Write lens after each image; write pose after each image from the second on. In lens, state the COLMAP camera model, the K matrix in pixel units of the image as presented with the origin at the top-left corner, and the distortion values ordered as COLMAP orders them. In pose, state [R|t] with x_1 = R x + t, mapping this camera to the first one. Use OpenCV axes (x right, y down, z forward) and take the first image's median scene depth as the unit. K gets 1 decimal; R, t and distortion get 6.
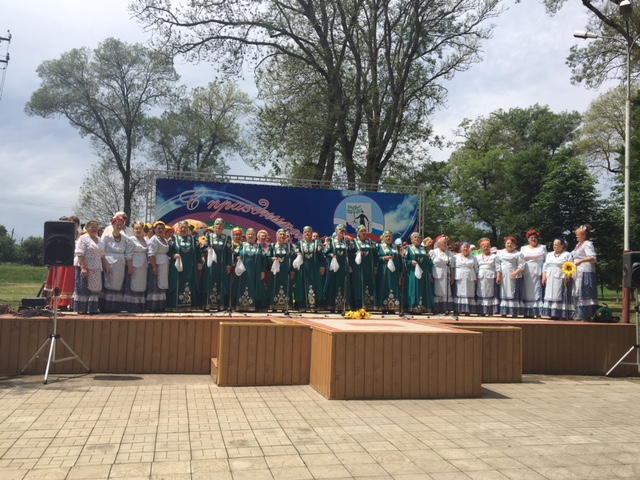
lens RADIAL K [[617.8, 0, 320.0], [0, 617.8, 240.0], [0, 0, 1]] dist [0.140747, 0.006033]
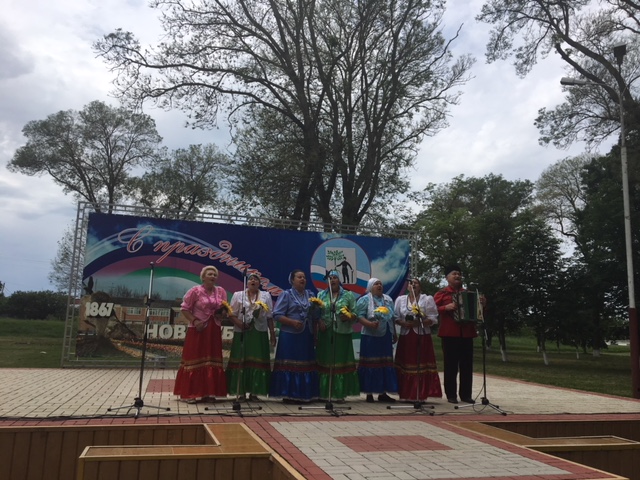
lens RADIAL K [[544.6, 0, 320.0], [0, 544.6, 240.0], [0, 0, 1]] dist [0.092472, -0.001735]
pose [[0.998875, 0.012231, 0.045814, 0.000422], [-0.007467, 0.994680, -0.102742, 0.003198], [-0.046826, 0.102284, 0.993652, 0.145313]]
